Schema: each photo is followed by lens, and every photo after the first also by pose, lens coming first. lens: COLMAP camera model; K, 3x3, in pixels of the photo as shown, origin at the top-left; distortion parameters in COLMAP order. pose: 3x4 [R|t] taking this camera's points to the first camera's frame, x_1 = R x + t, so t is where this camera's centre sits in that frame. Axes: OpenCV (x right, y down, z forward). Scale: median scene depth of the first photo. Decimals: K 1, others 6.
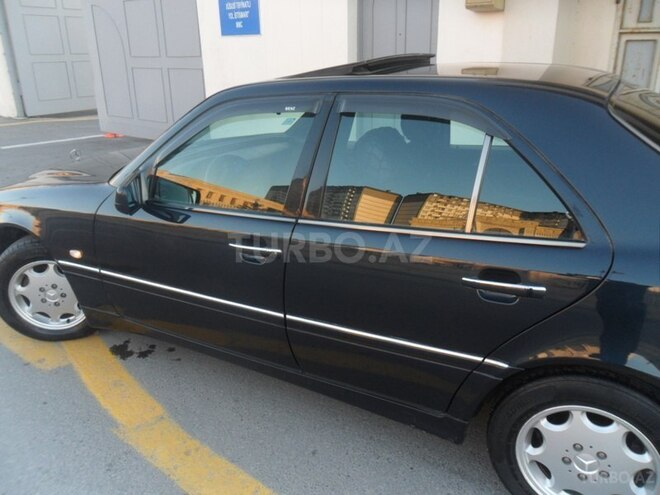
lens RADIAL K [[526.4, 0, 330.0], [0, 526.4, 247.5], [0, 0, 1]] dist [-0.013675, 0.001430]
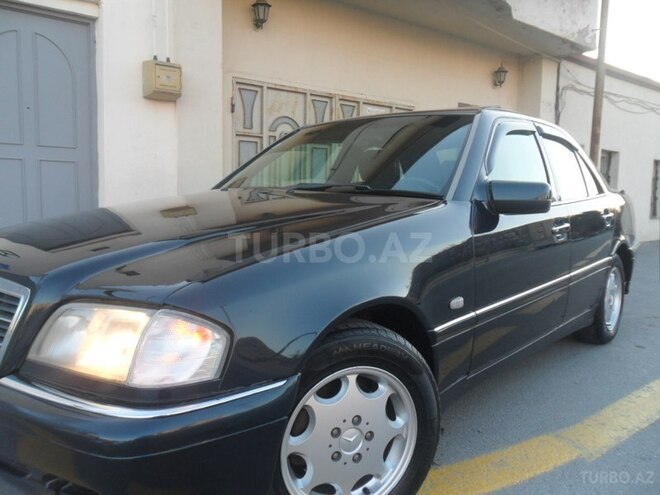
lens RADIAL K [[550.4, 0, 318.0], [0, 550.4, 247.9], [0, 0, 1]] dist [-0.001897, 0.000664]
pose [[0.214183, -0.077697, 0.973699, -0.772348], [0.343649, 0.939098, -0.000656, -0.077414], [-0.914348, 0.334751, 0.227839, 0.610682]]
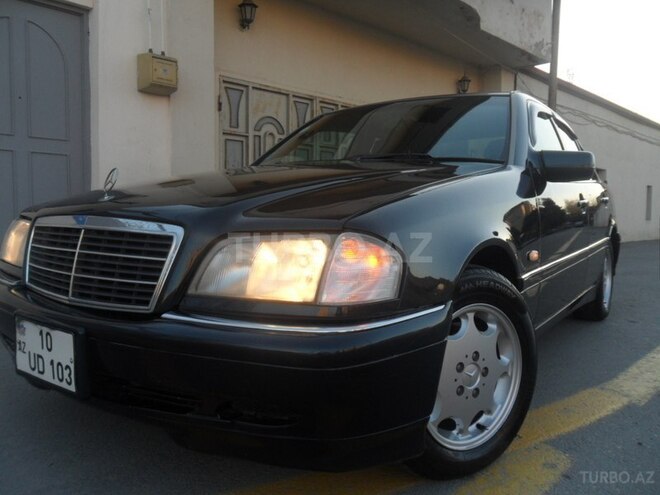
lens RADIAL K [[550.4, 0, 318.0], [0, 550.4, 247.9], [0, 0, 1]] dist [-0.001897, 0.000664]
pose [[0.098768, -0.048696, 0.993918, -0.812592], [0.357439, 0.933880, 0.010235, -0.075568], [-0.928699, 0.354254, 0.109644, 0.749300]]
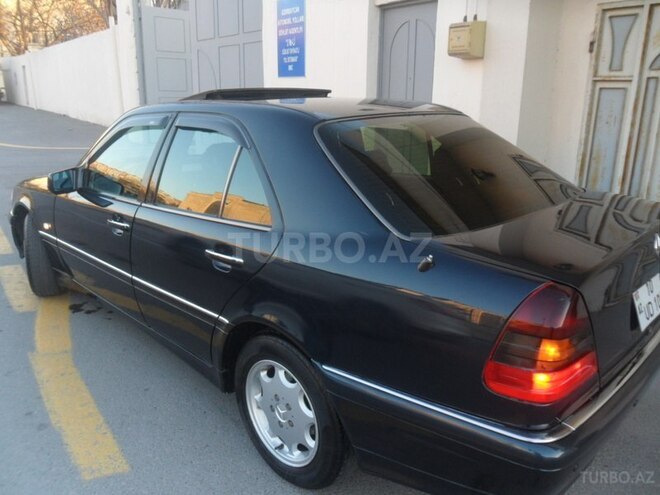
lens RADIAL K [[526.4, 0, 330.0], [0, 526.4, 247.5], [0, 0, 1]] dist [-0.013675, 0.001430]
pose [[0.963815, 0.104084, -0.245413, 0.352405], [-0.123353, 0.990267, -0.064456, 0.040428], [0.236316, 0.092396, 0.967273, -0.077151]]
